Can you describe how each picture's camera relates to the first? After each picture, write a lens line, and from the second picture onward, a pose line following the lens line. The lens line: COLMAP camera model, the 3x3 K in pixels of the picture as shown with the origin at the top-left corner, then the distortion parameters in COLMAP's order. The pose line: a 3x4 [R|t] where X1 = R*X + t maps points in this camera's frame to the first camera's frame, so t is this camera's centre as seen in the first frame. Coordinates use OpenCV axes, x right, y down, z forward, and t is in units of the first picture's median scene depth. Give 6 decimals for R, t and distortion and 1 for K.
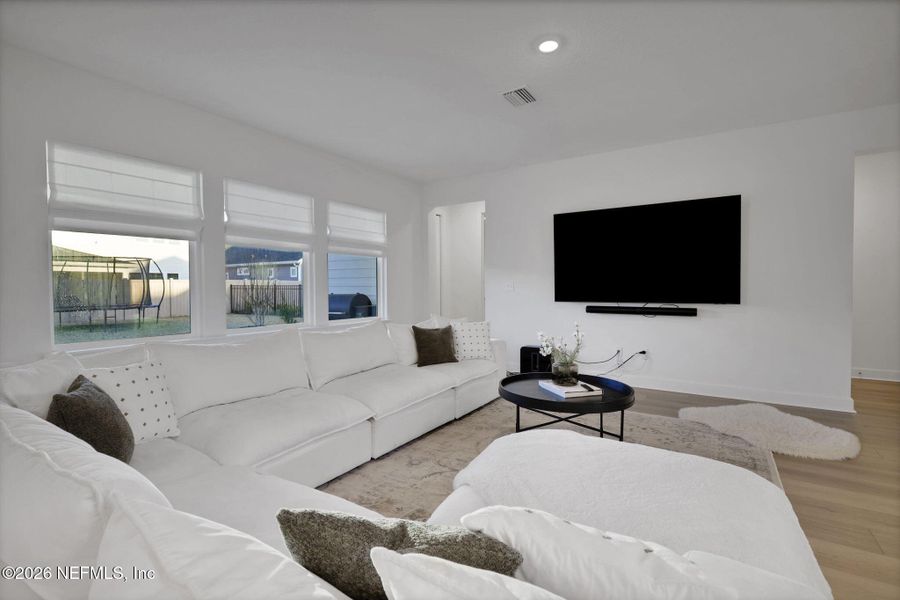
lens RADIAL K [[421.5, 0, 445.7], [0, 421.5, 291.0], [0, 0, 1]] dist [-0.000695, -0.000088]
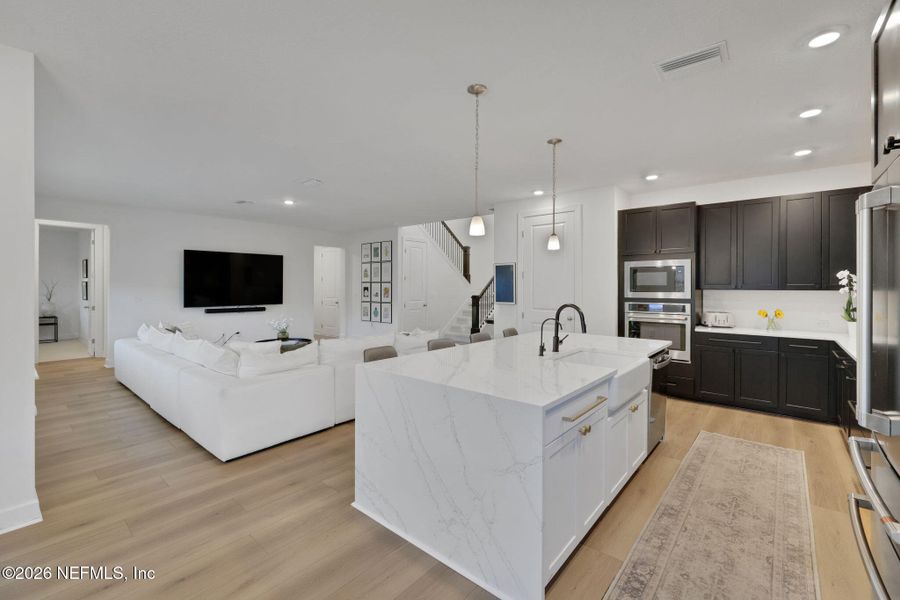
lens RADIAL K [[391.7, 0, 441.0], [0, 391.7, 289.7], [0, 0, 1]] dist [0.000010, 0.000082]
pose [[0.134432, -0.004206, 0.990914, -1.112771], [0.009256, 0.999953, 0.002989, -0.038540], [-0.990880, 0.008770, 0.134465, -0.089801]]
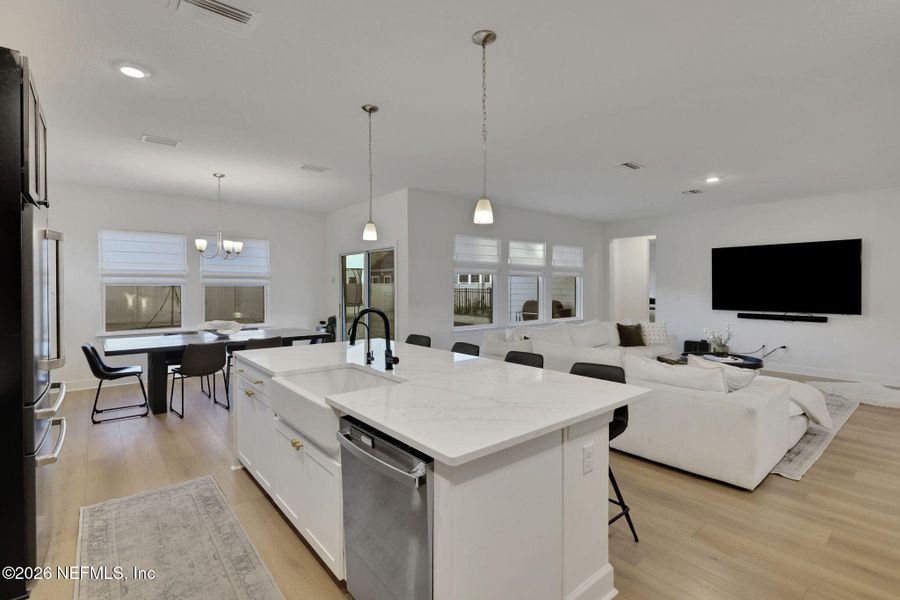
lens RADIAL K [[421.5, 0, 445.7], [0, 421.5, 291.0], [0, 0, 1]] dist [-0.000695, -0.000088]
pose [[0.955041, 0.007249, -0.296385, -0.201172], [-0.007484, 0.999972, 0.000342, -0.035535], [0.296379, 0.001892, 0.955069, -0.700108]]
